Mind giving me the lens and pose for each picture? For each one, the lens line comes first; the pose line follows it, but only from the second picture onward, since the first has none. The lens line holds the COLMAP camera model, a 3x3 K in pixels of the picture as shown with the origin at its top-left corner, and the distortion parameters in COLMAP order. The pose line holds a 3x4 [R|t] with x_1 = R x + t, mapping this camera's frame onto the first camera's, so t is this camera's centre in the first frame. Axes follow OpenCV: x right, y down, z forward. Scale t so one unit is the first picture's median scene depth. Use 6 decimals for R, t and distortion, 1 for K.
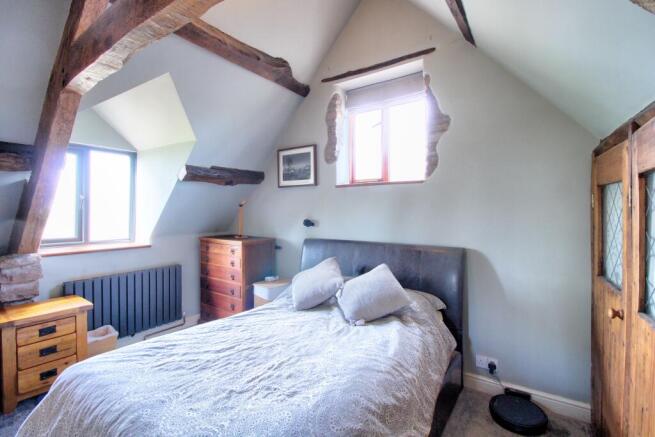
lens RADIAL K [[303.2, 0, 328.4], [0, 303.2, 212.5], [0, 0, 1]] dist [-0.007768, -0.007831]
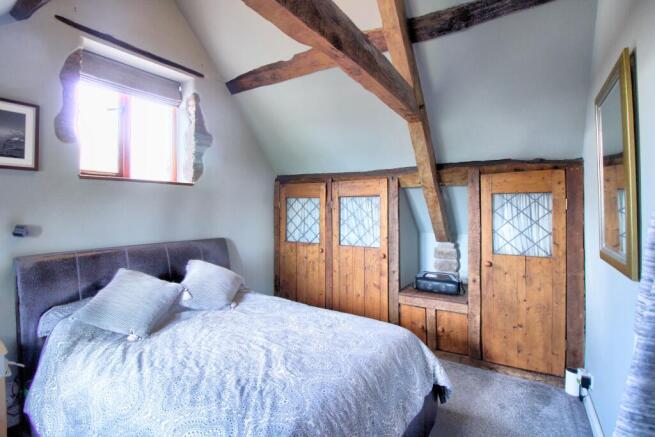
lens RADIAL K [[303.2, 0, 330.0], [0, 303.2, 213.7], [0, 0, 1]] dist [-0.007768, -0.007831]
pose [[-0.014963, -0.010379, 0.999834, -0.778527], [0.009252, 0.999902, 0.010518, -0.000587], [-0.999845, 0.009408, -0.014865, 0.462447]]
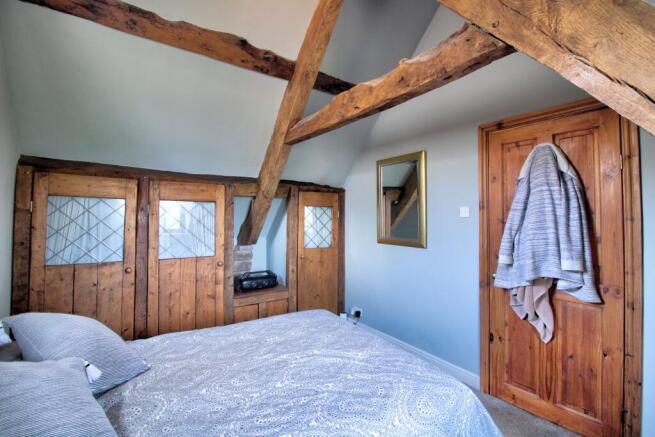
lens RADIAL K [[303.2, 0, 328.3], [0, 303.2, 215.6], [0, 0, 1]] dist [-0.007768, -0.007831]
pose [[-0.926760, -0.002045, 0.375649, -0.445085], [-0.002862, 0.999995, -0.001618, -0.004115], [-0.375644, -0.002575, -0.926761, 1.106846]]
